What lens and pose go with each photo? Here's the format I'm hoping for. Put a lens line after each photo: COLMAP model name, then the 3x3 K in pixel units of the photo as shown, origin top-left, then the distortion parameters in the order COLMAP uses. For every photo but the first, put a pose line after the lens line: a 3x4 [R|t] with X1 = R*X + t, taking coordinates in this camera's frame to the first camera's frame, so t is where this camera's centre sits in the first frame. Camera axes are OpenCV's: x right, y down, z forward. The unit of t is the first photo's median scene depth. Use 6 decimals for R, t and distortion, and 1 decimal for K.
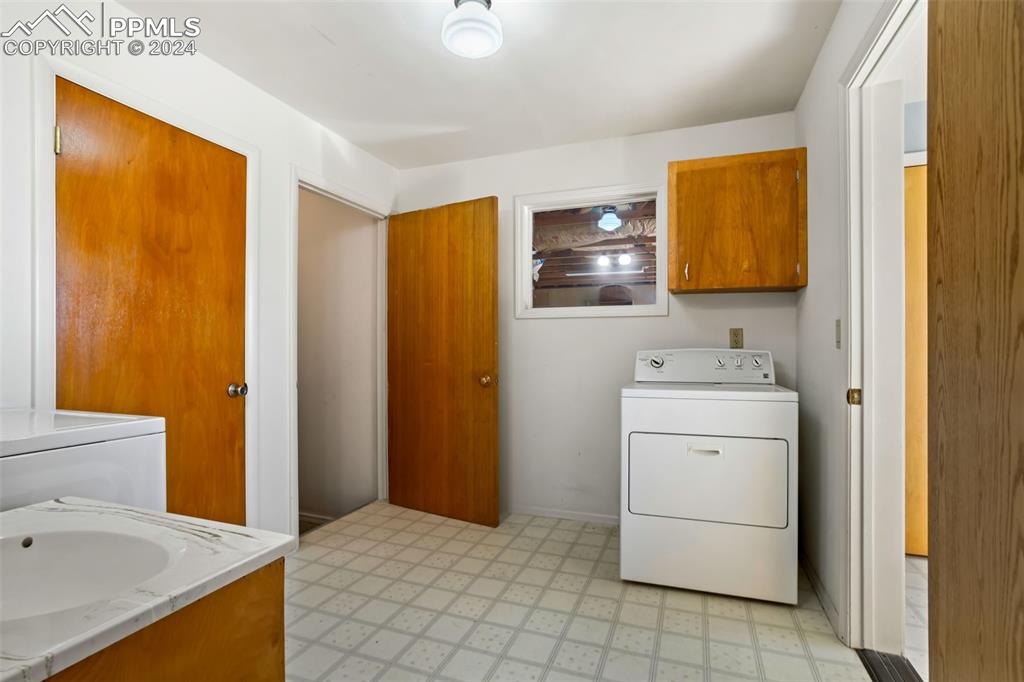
lens RADIAL K [[491.7, 0, 506.1], [0, 491.7, 343.7], [0, 0, 1]] dist [-0.040817, 0.018535]
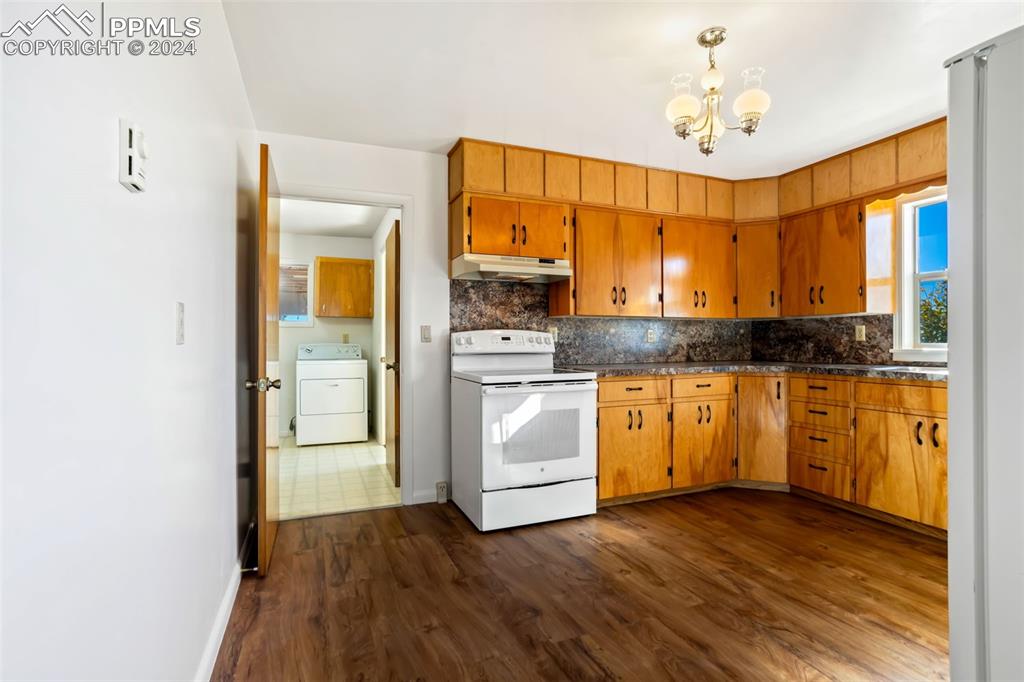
lens RADIAL K [[491.7, 0, 511.5], [0, 491.7, 340.4], [0, 0, 1]] dist [-0.040817, 0.018535]
pose [[0.733163, 0.003269, 0.680045, -0.520742], [-0.001093, 0.999993, -0.003629, 0.003363], [-0.680052, 0.001917, 0.733161, -1.217391]]
